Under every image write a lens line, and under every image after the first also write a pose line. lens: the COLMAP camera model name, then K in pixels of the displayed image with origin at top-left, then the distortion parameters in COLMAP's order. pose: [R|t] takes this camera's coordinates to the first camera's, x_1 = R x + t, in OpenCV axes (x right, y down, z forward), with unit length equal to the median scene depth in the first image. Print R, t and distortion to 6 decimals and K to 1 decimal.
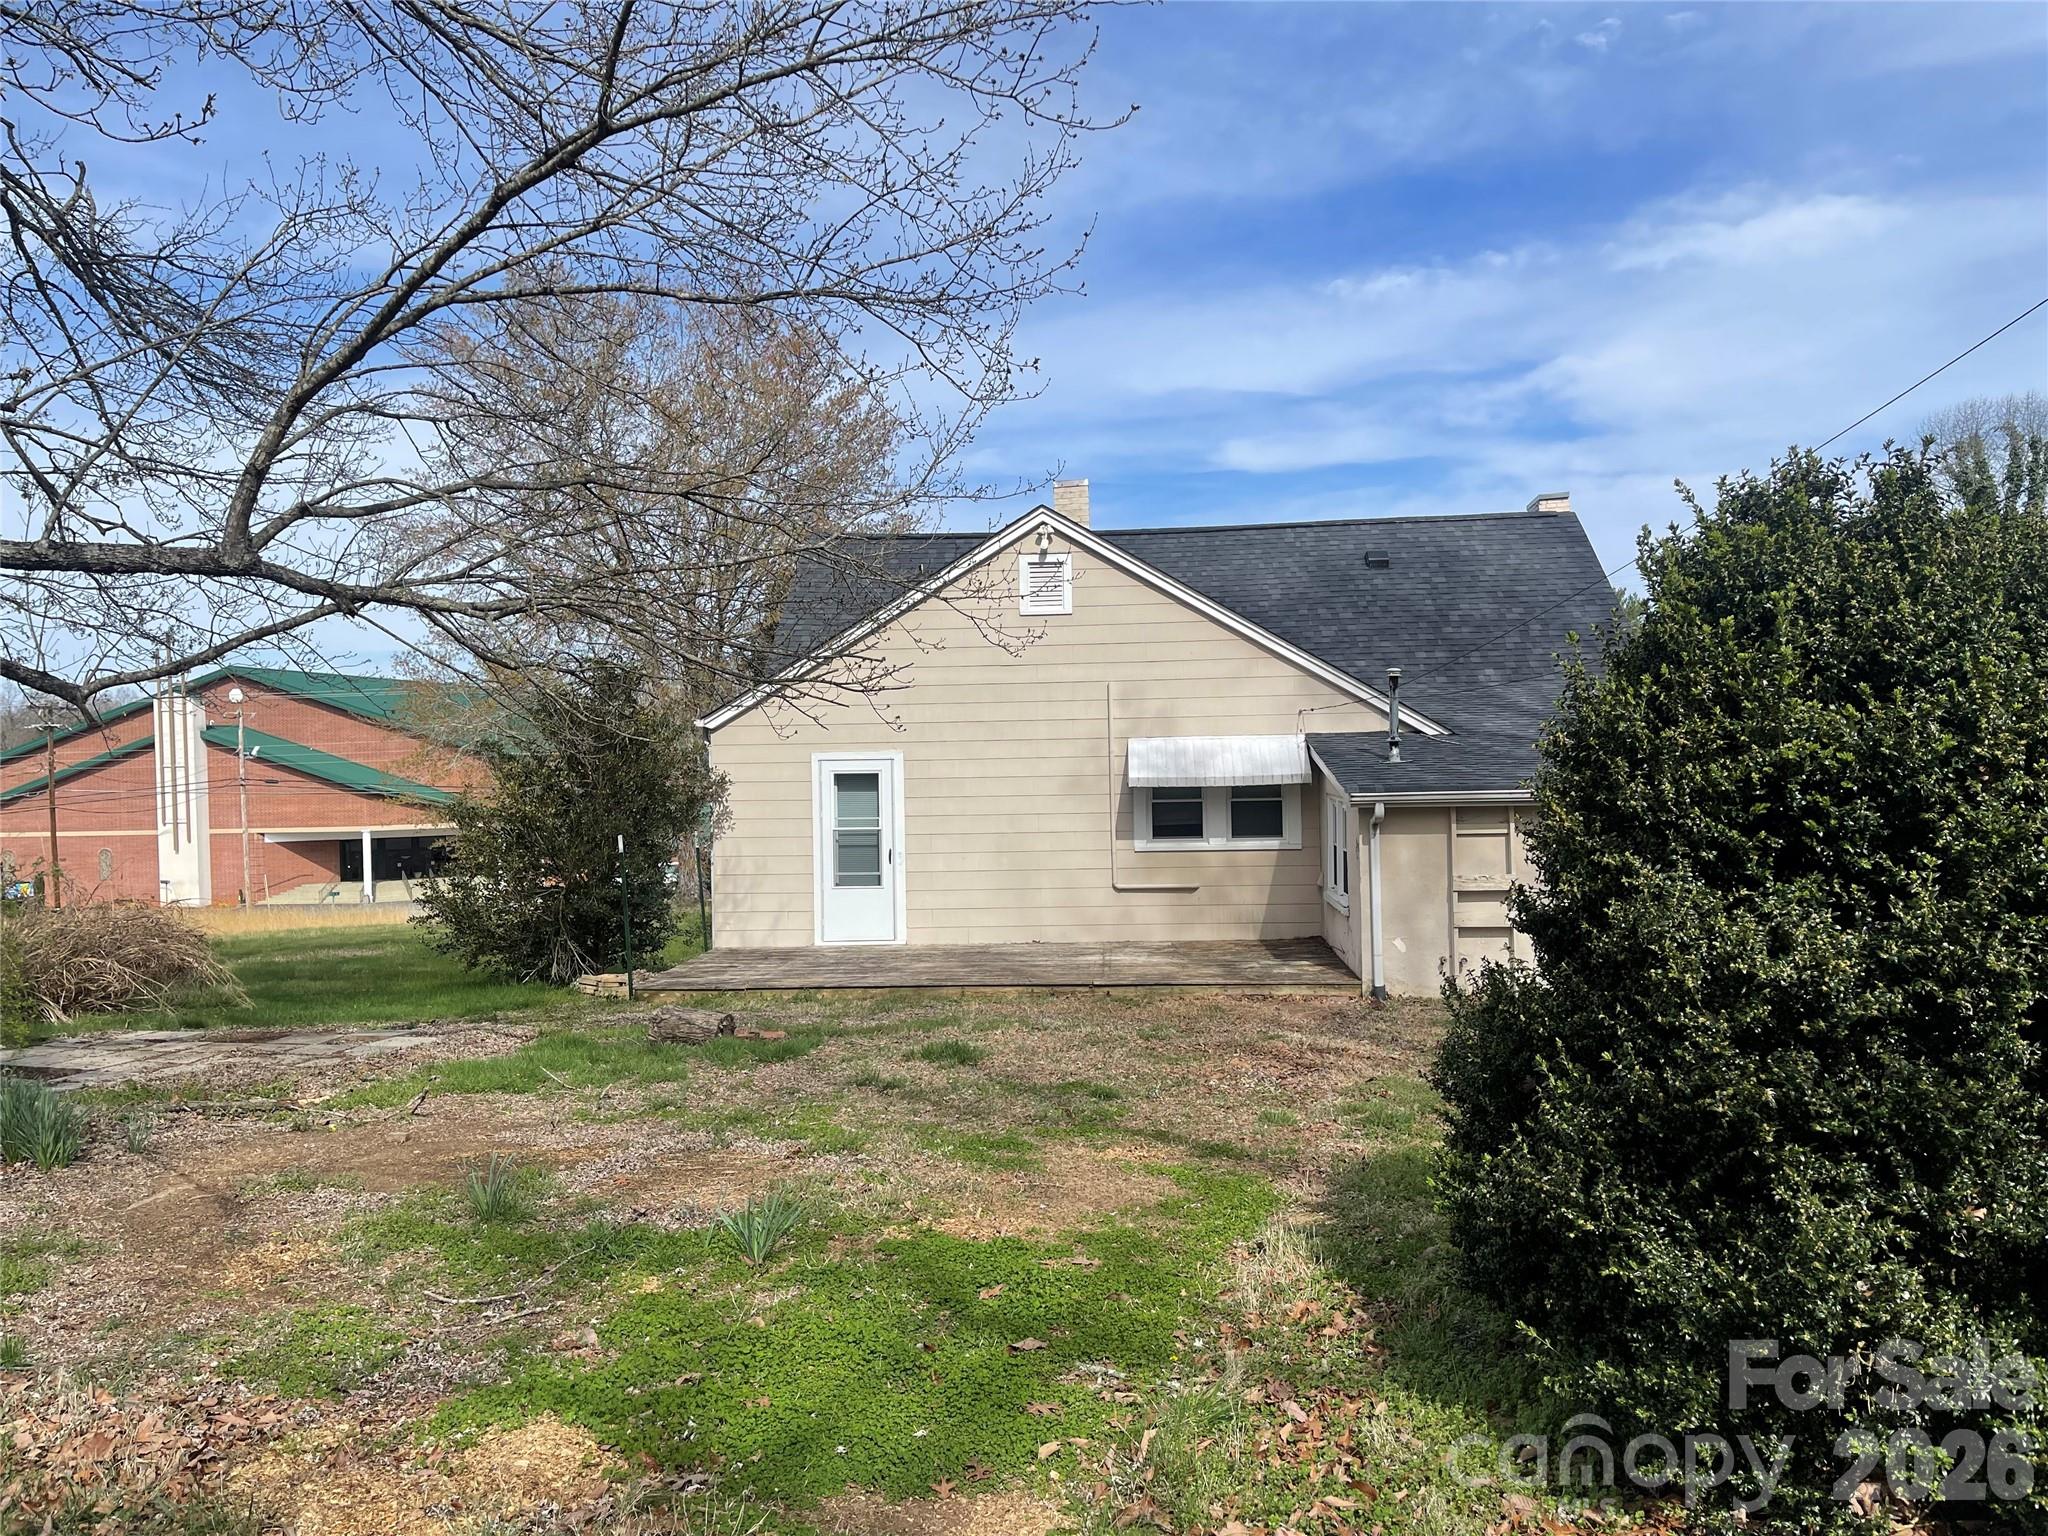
lens RADIAL K [[1551.7, 0, 1034.3], [0, 1551.7, 766.5], [0, 0, 1]] dist [0.065583, -0.076514]
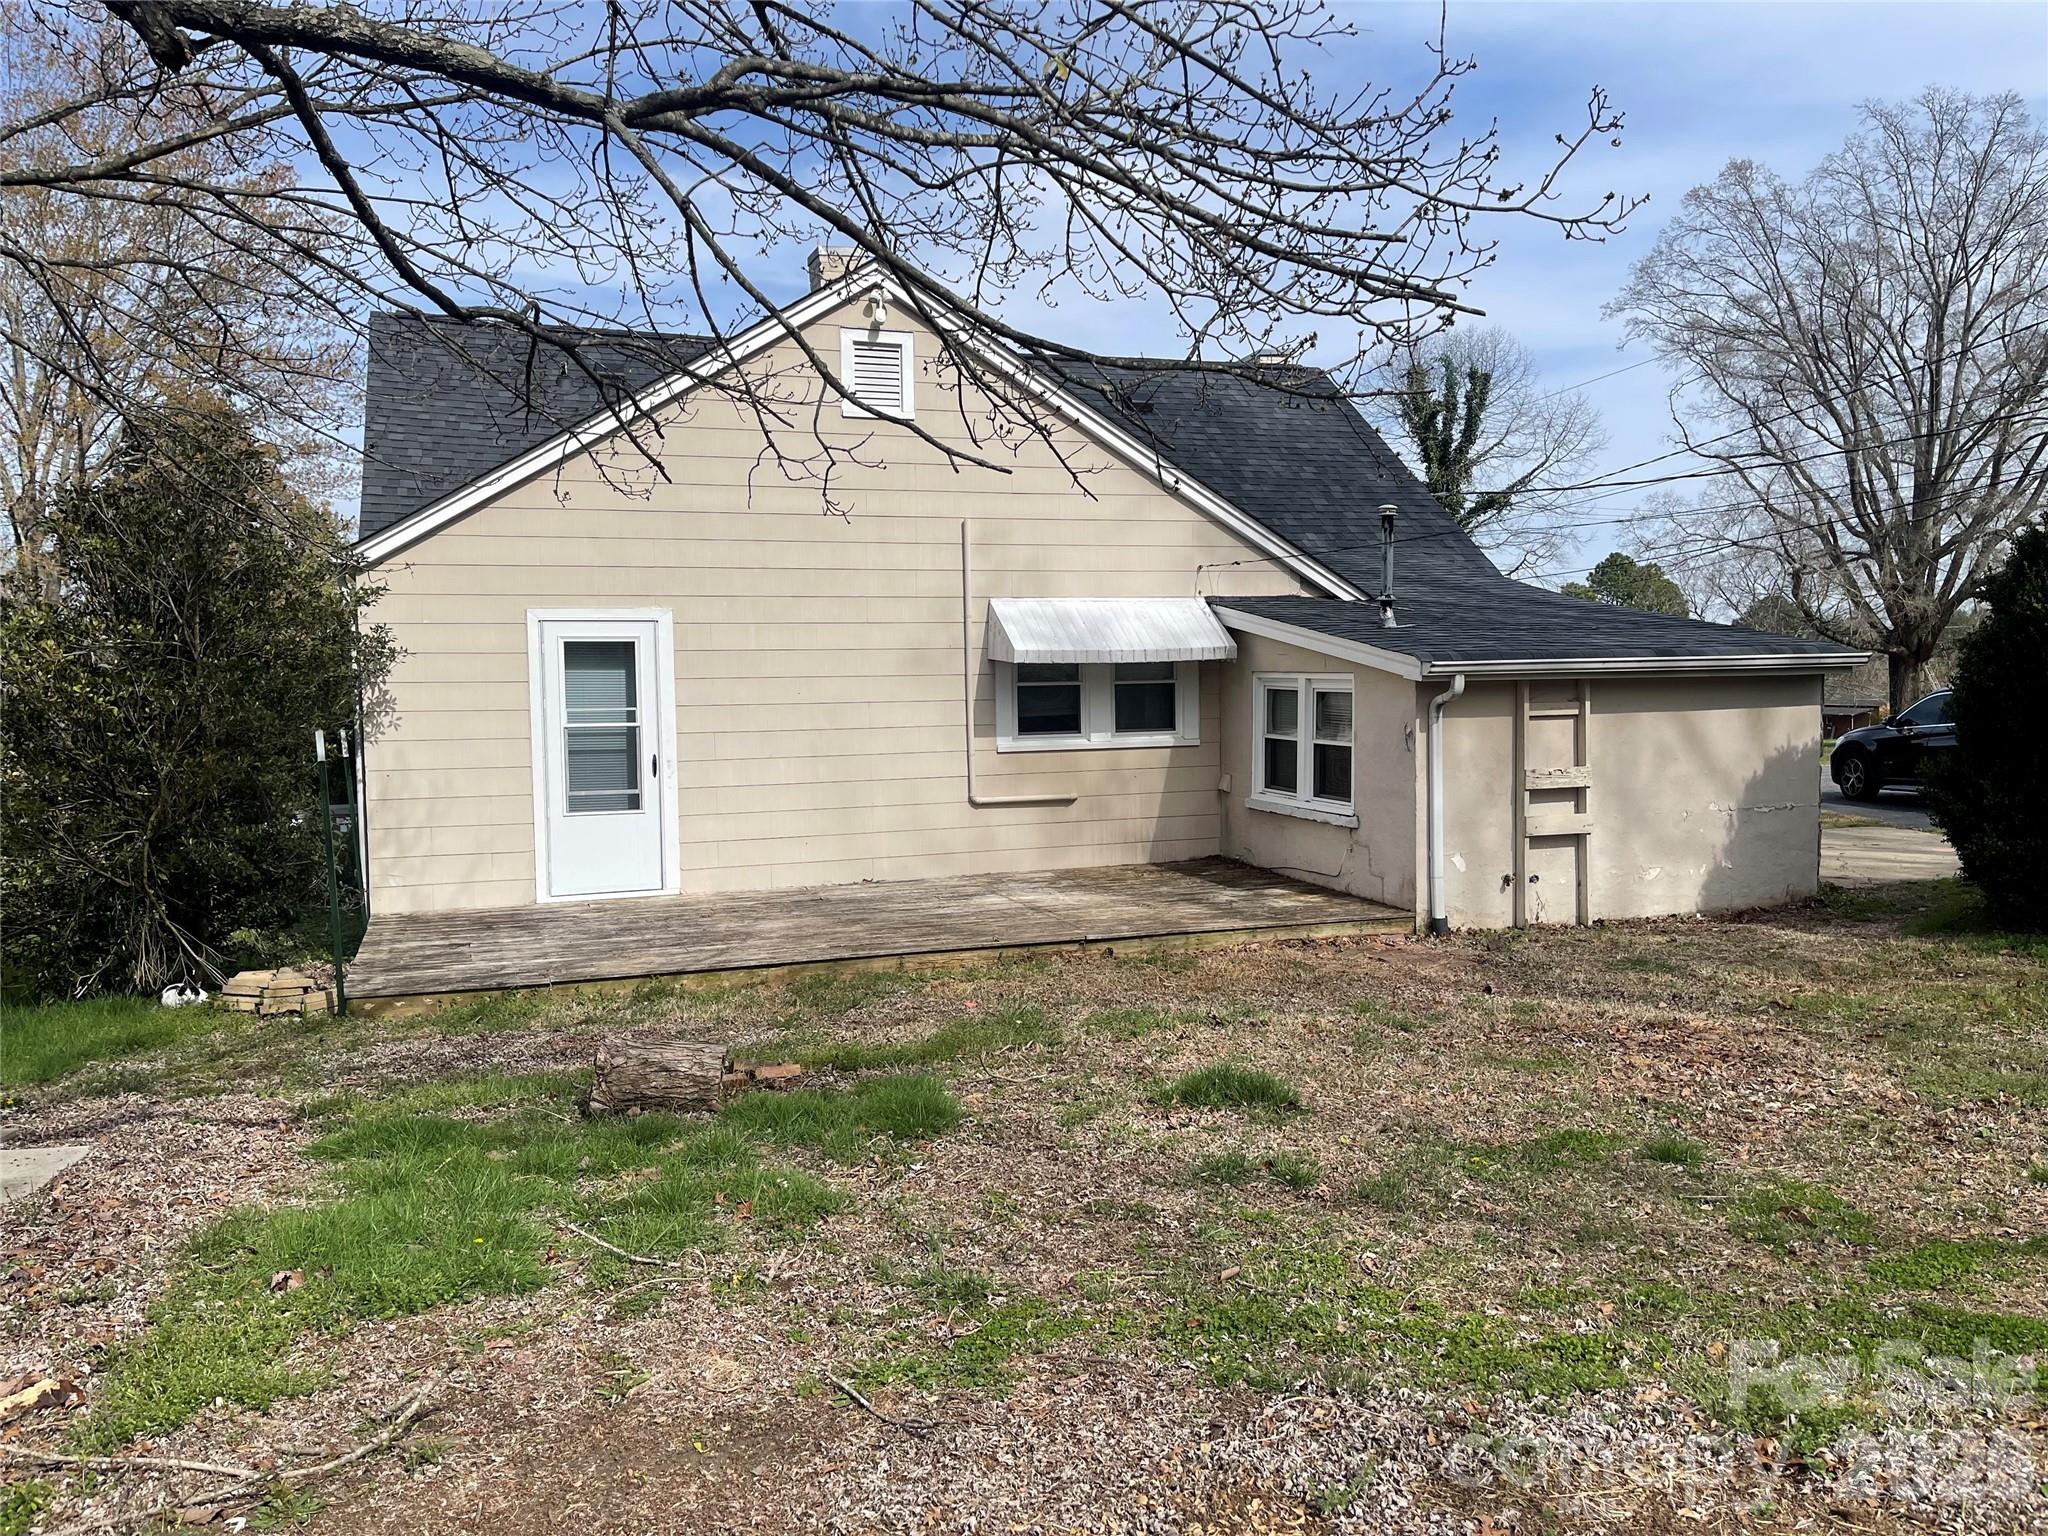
lens RADIAL K [[1551.7, 0, 1032.5], [0, 1551.7, 773.5], [0, 0, 1]] dist [0.065583, -0.076514]
pose [[0.917014, -0.021704, 0.398264, -0.213677], [-0.001099, 0.998377, 0.056939, 0.022729], [-0.398854, -0.052651, 0.915502, 0.317086]]
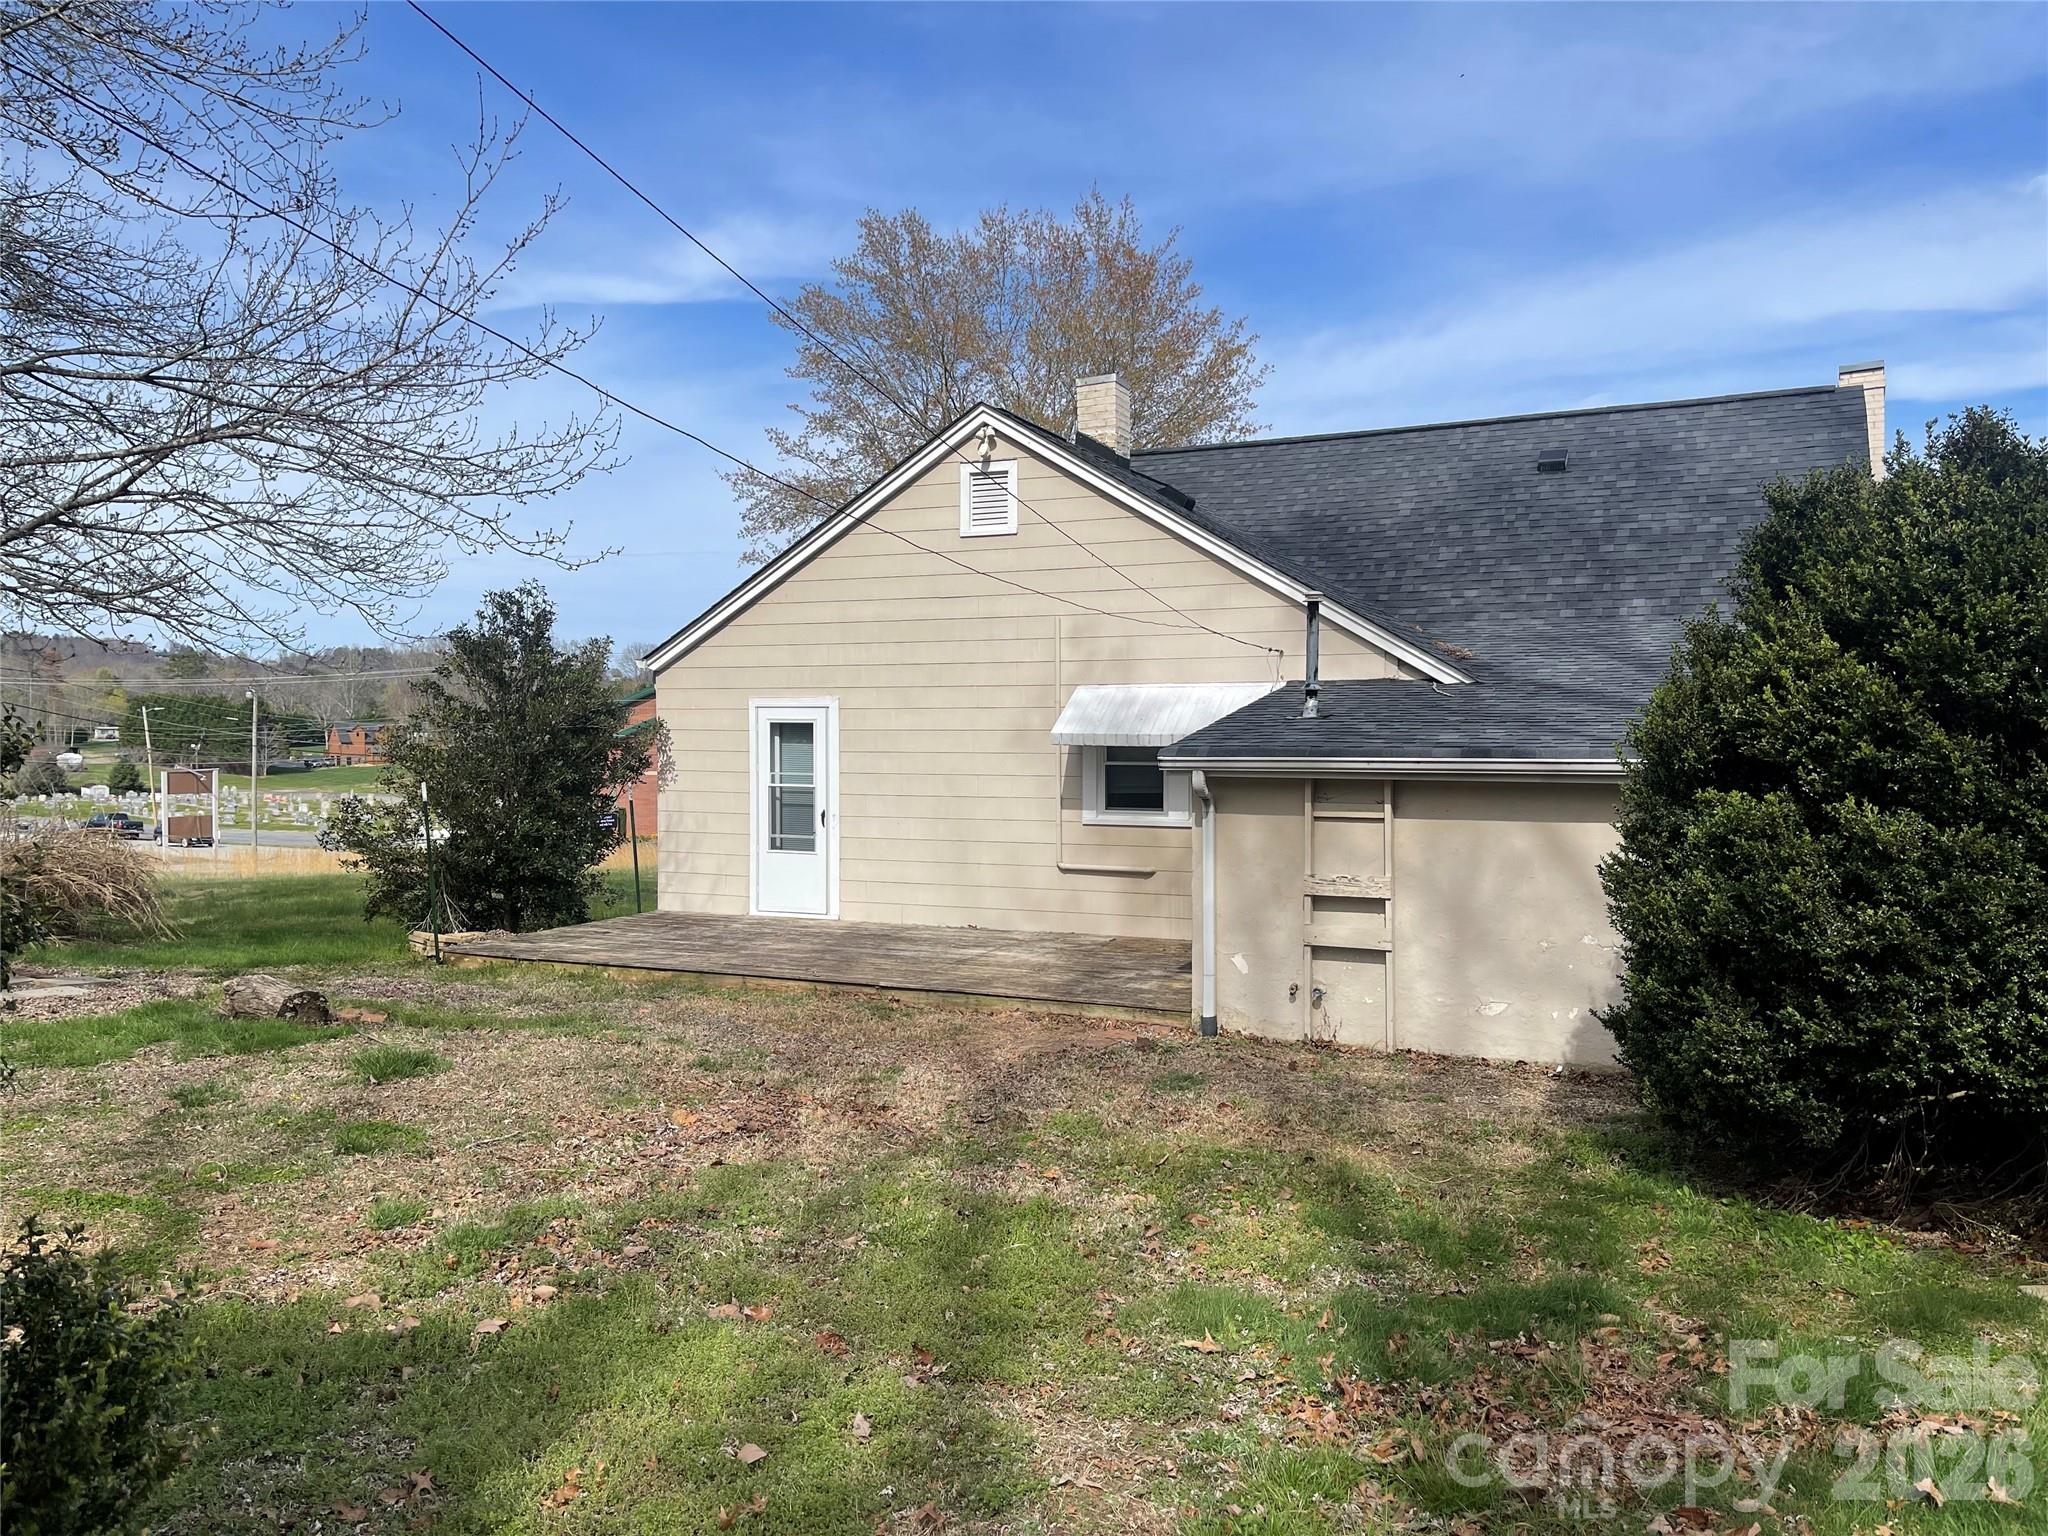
lens RADIAL K [[1551.7, 0, 1036.4], [0, 1551.7, 775.4], [0, 0, 1]] dist [0.065583, -0.076514]
pose [[0.934726, 0.029938, -0.354106, 0.330621], [-0.018867, 0.999220, 0.034678, 0.001189], [0.354868, -0.025733, 0.934562, 0.228617]]
